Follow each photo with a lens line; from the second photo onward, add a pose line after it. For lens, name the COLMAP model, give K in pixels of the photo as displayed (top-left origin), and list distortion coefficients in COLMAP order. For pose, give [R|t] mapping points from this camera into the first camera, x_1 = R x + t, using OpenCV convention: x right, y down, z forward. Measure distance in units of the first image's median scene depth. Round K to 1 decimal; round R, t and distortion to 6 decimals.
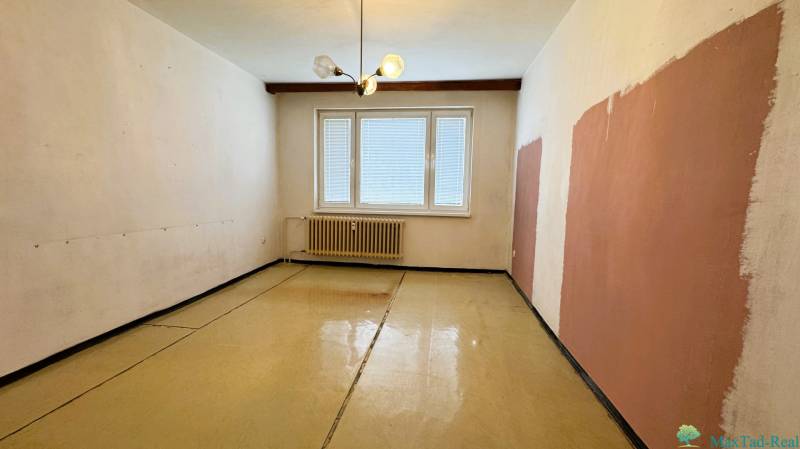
lens RADIAL K [[336.4, 0, 402.0], [0, 336.4, 222.5], [0, 0, 1]] dist [-0.001052, -0.000202]
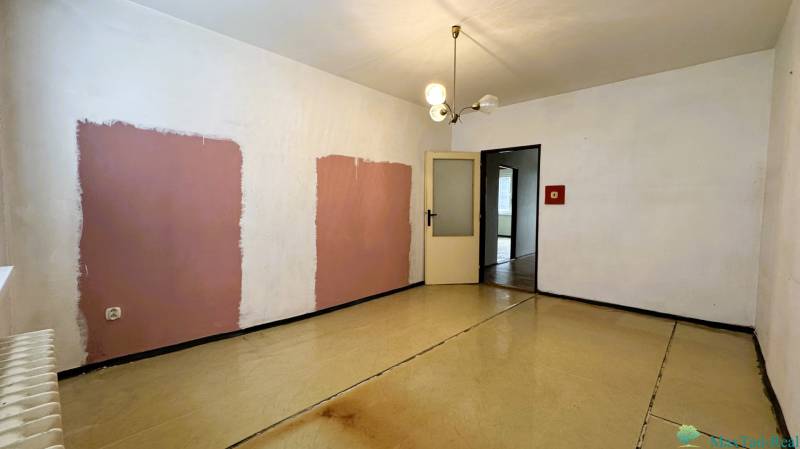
lens RADIAL K [[336.4, 0, 402.0], [0, 336.4, 222.5], [0, 0, 1]] dist [-0.001052, -0.000202]
pose [[-0.812702, -0.060063, 0.579575, -0.708723], [0.027462, 0.989619, 0.141065, -0.234919], [-0.582032, 0.130560, -0.802616, 2.220837]]
